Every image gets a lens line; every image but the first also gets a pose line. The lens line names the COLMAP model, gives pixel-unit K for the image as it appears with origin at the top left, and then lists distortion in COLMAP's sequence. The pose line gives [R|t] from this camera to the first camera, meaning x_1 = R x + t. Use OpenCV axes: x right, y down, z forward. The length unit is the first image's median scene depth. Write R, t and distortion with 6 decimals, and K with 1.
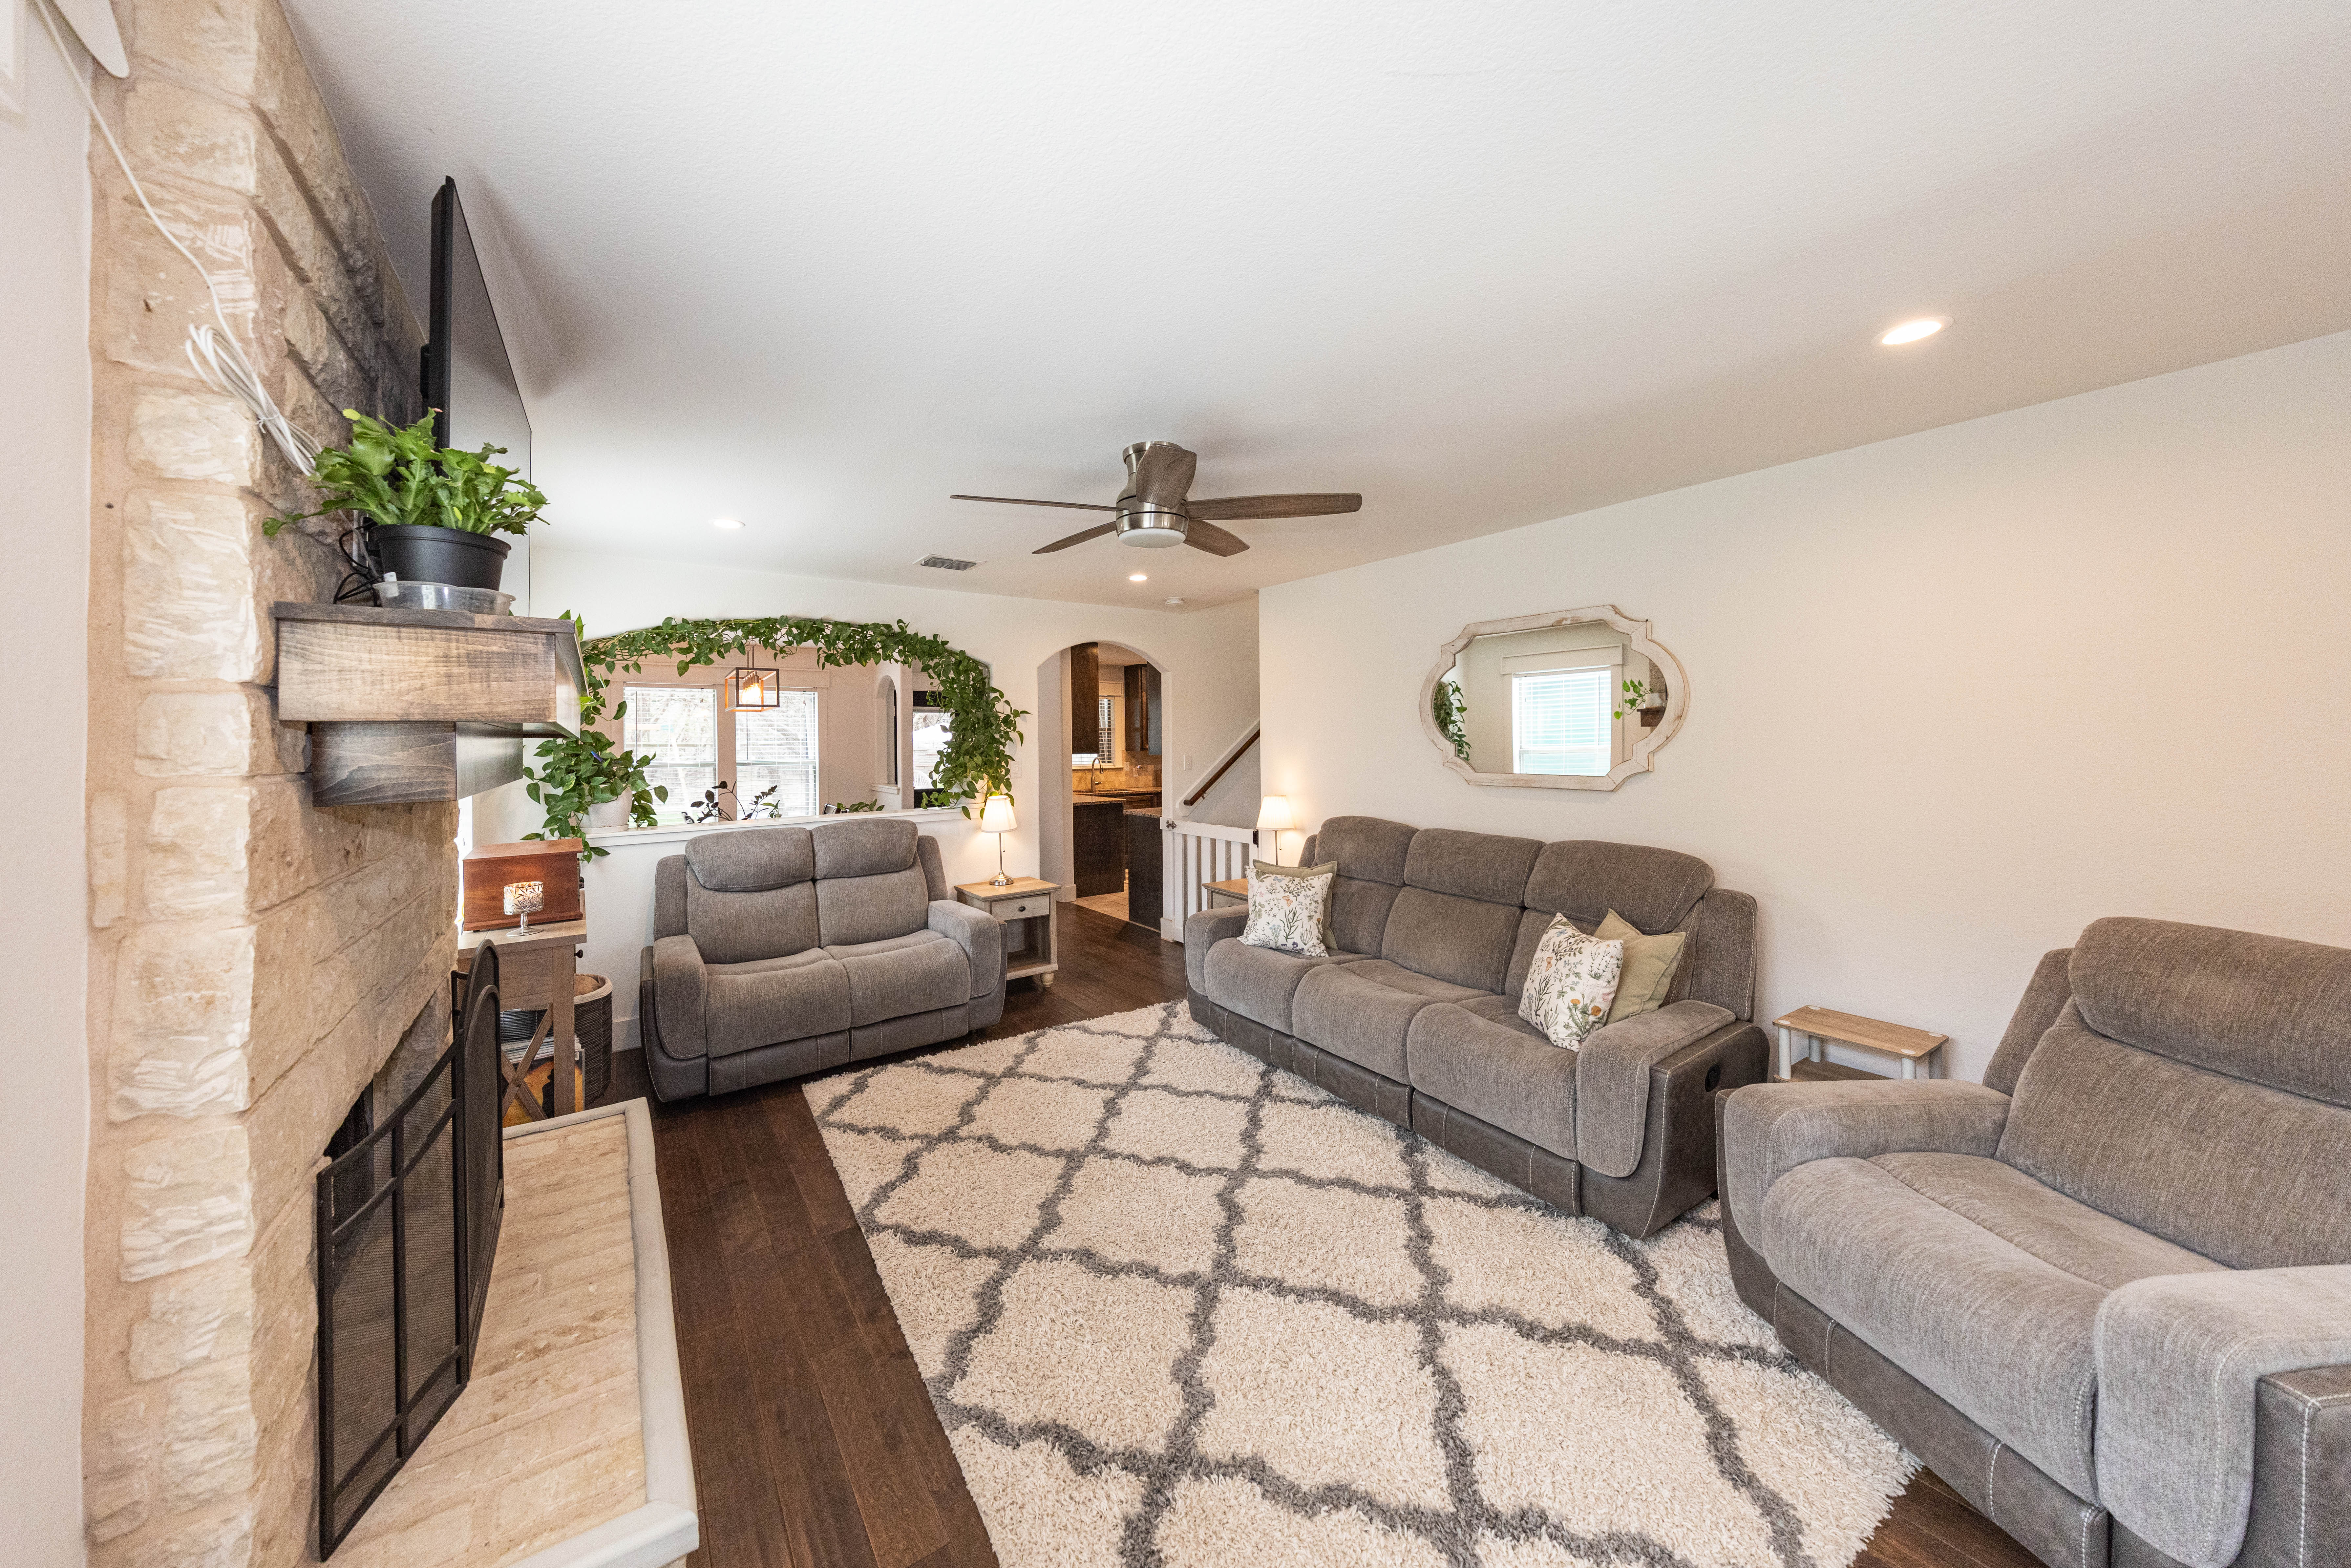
lens RADIAL K [[798.5, 0, 1144.5], [0, 798.5, 737.3], [0, 0, 1]] dist [0.034133, -0.004449]
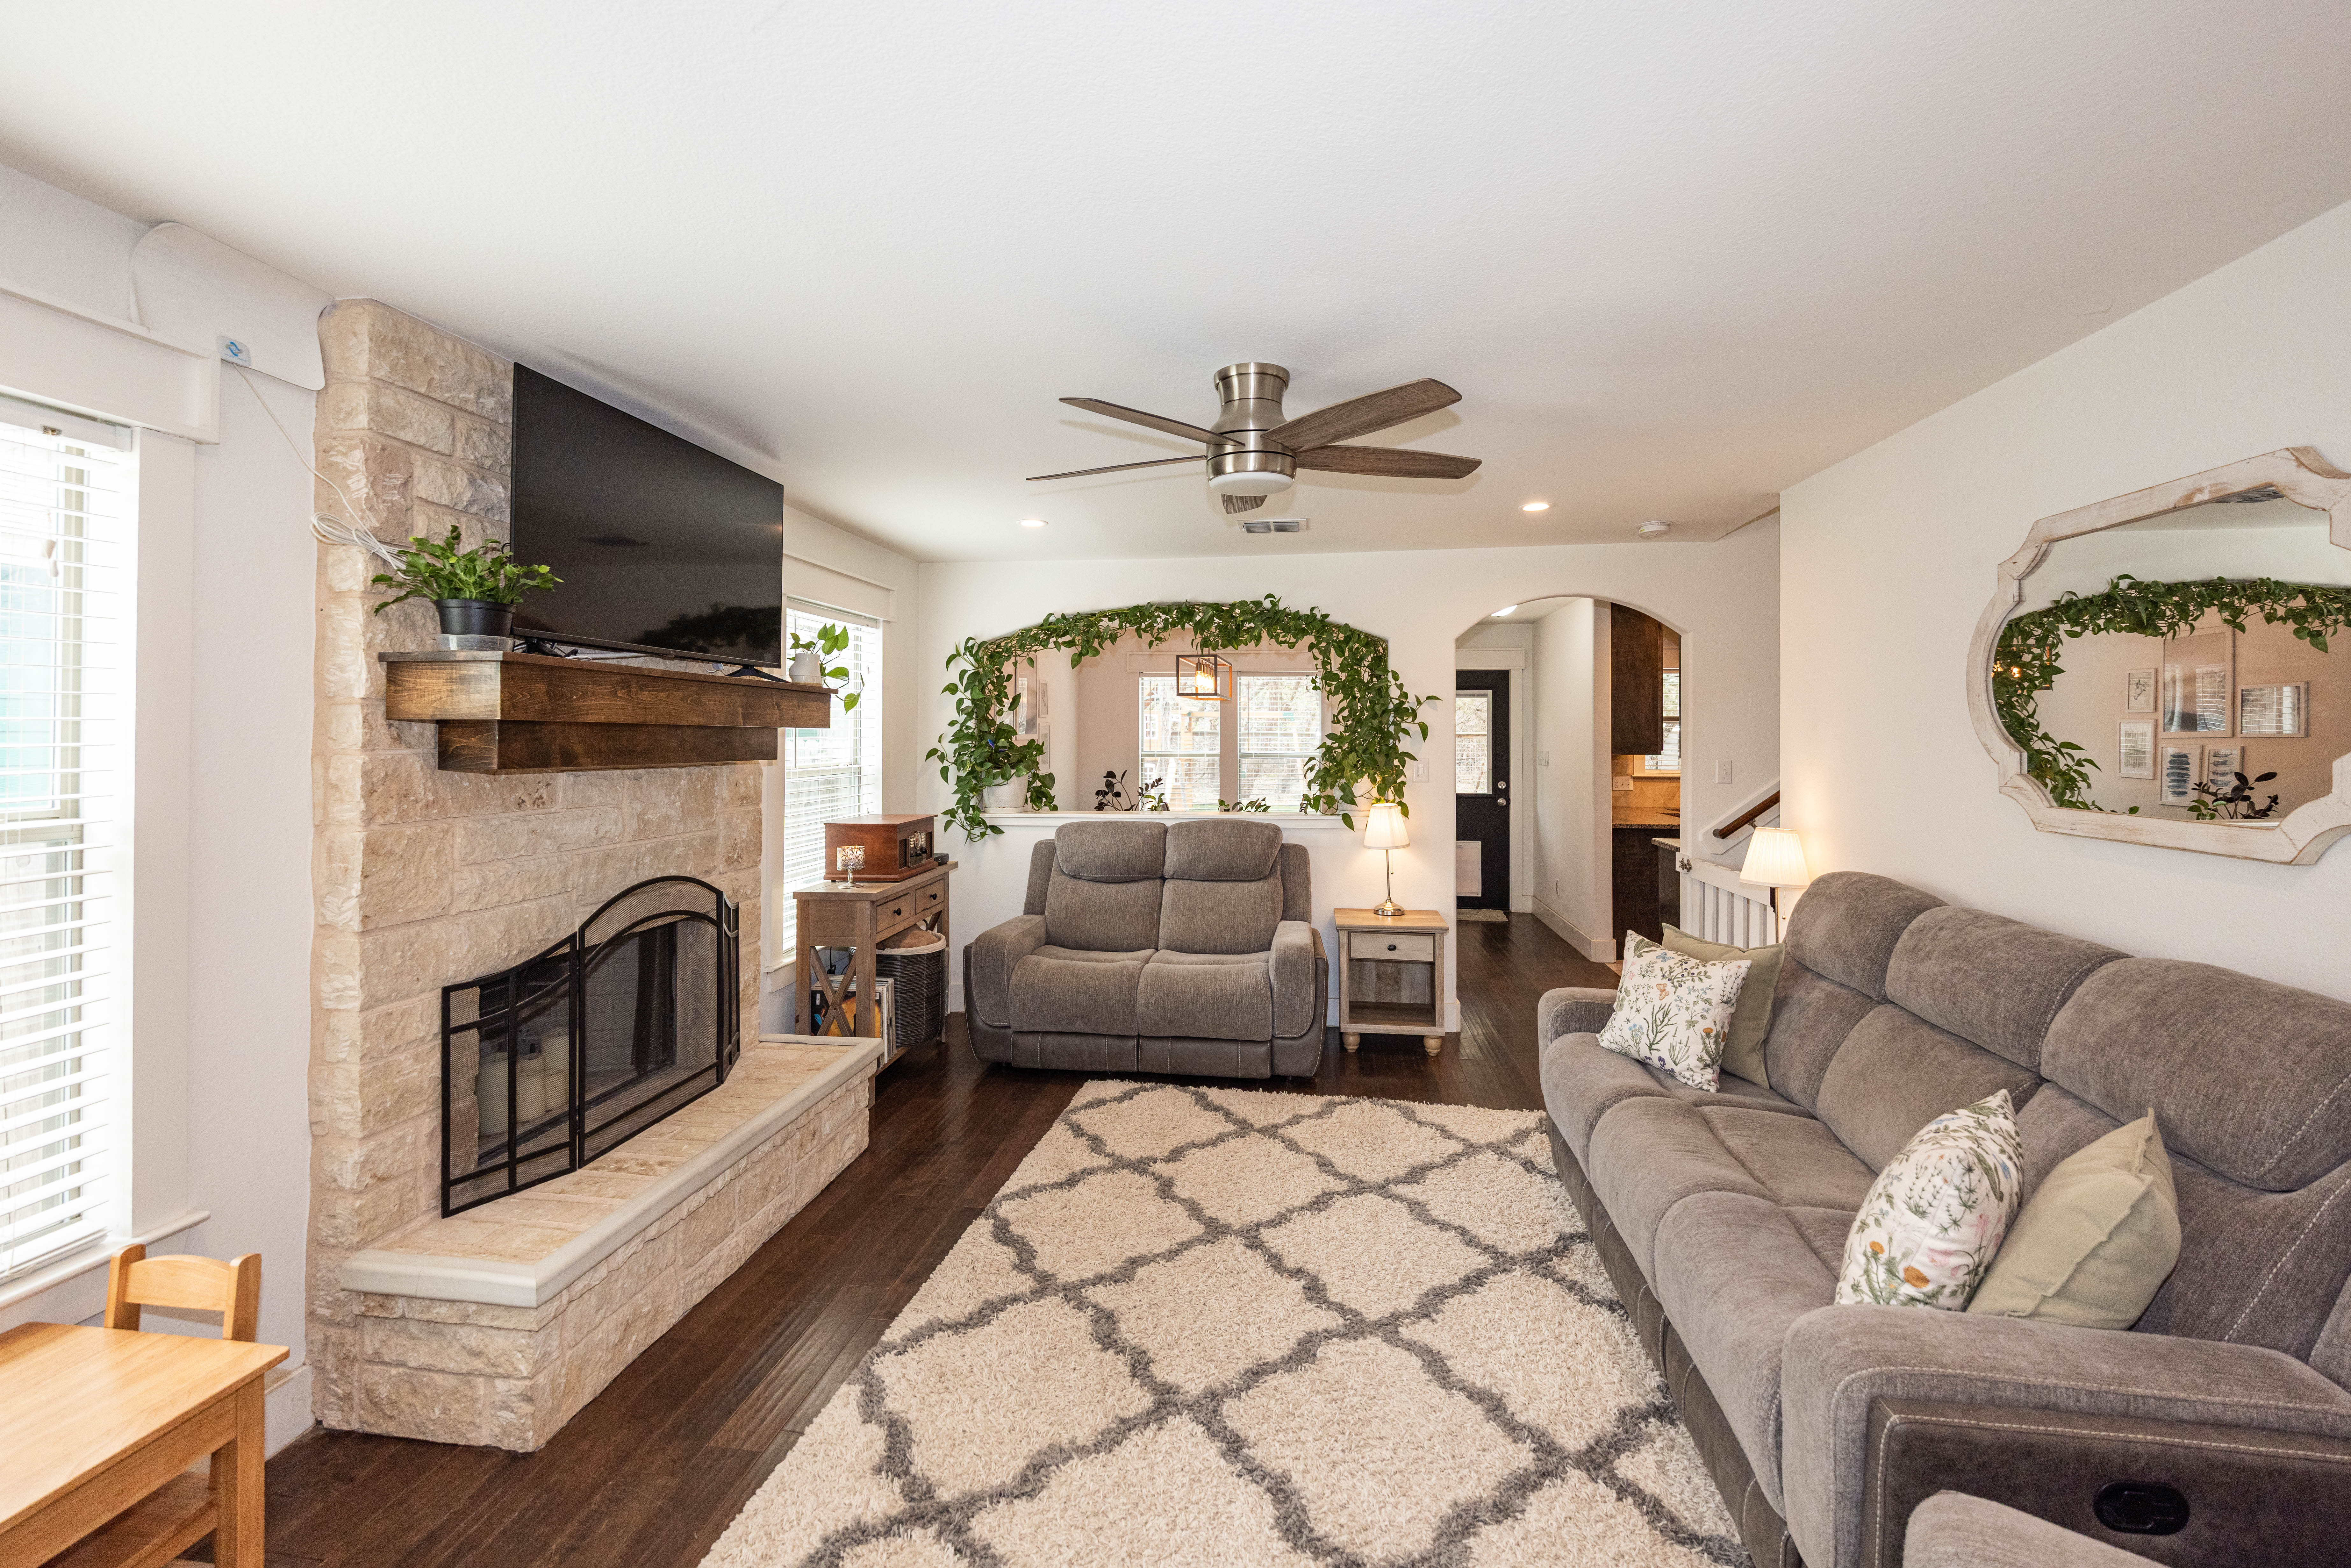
lens RADIAL K [[1017.8, 0, 1180.5], [0, 1017.8, 725.5], [0, 0, 1]] dist [0.015899, 0.000019]
pose [[0.736419, 0.006938, -0.676490, 0.448604], [-0.007620, 0.999969, 0.001960, -0.006250], [0.676482, 0.003711, 0.736449, 0.139800]]
